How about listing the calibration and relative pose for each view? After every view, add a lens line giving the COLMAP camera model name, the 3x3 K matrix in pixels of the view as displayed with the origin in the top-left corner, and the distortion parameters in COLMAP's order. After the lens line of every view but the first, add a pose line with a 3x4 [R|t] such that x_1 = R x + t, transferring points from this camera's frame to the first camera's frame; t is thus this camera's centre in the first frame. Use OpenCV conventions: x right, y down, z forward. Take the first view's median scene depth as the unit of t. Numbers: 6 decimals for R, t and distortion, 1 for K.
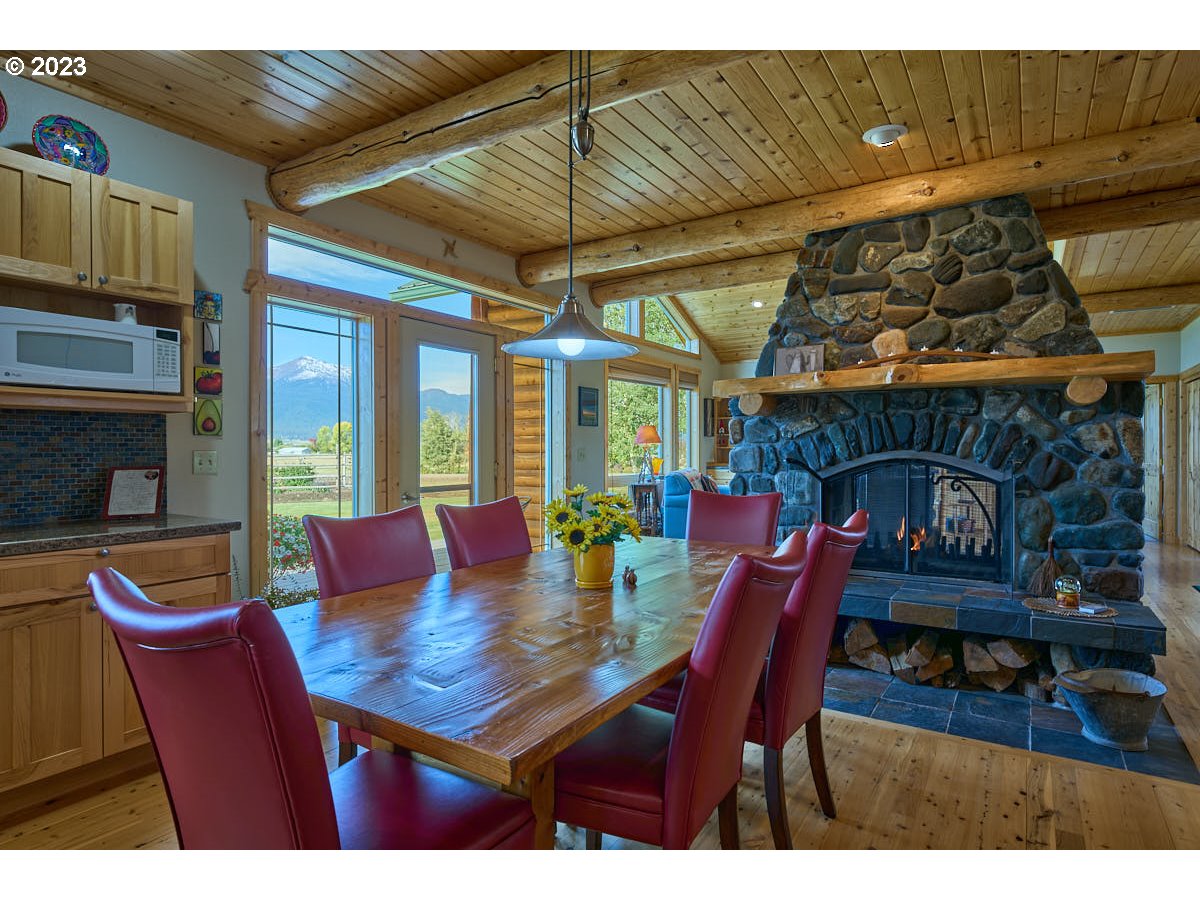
lens RADIAL K [[664.5, 0, 600.0], [0, 664.5, 450.0], [0, 0, 1]] dist [-0.000286, -0.000100]
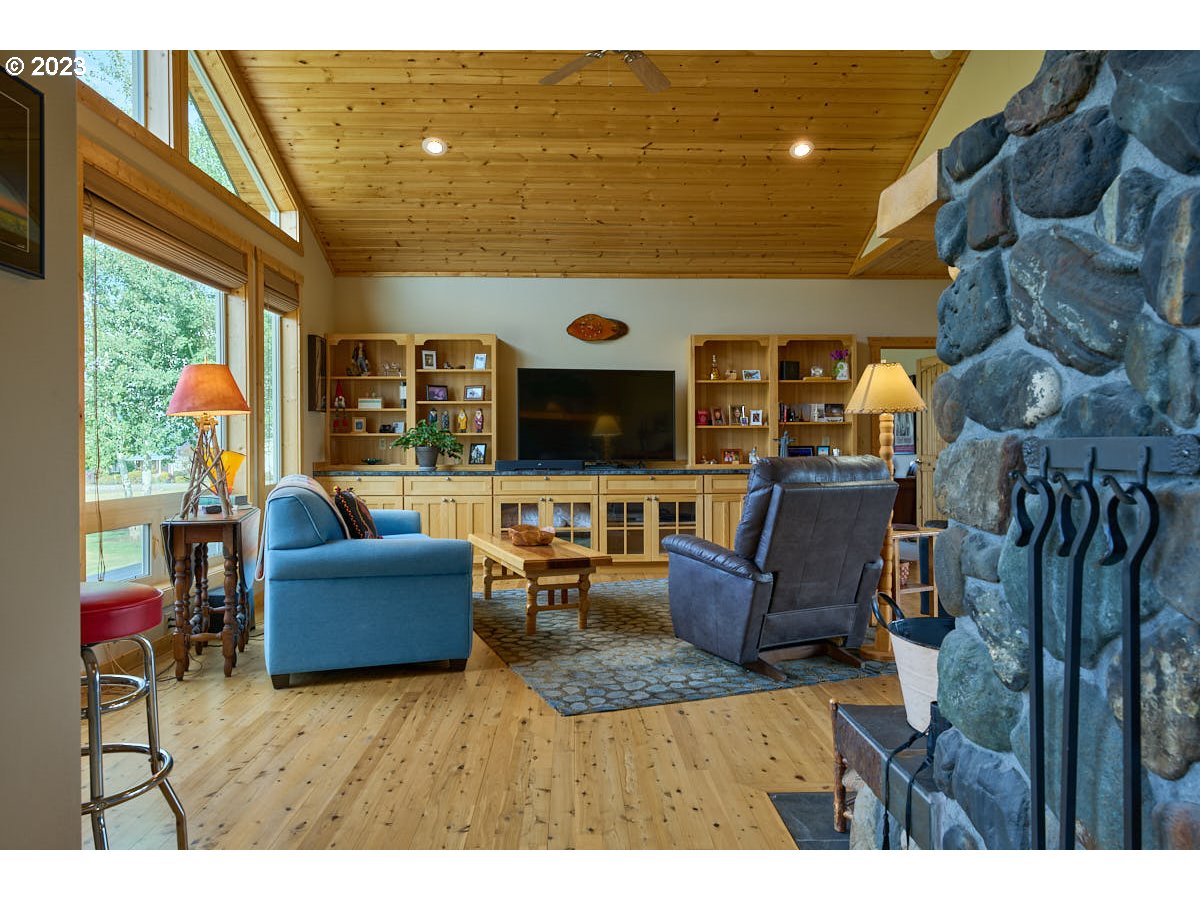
lens RADIAL K [[779.7, 0, 600.0], [0, 779.7, 450.0], [0, 0, 1]] dist [0.003077, 0.000896]
pose [[0.819500, -0.004687, 0.573061, 0.000385], [0.006215, 0.999980, -0.000708, 0.011298], [-0.573046, 0.004141, 0.819513, 0.425791]]
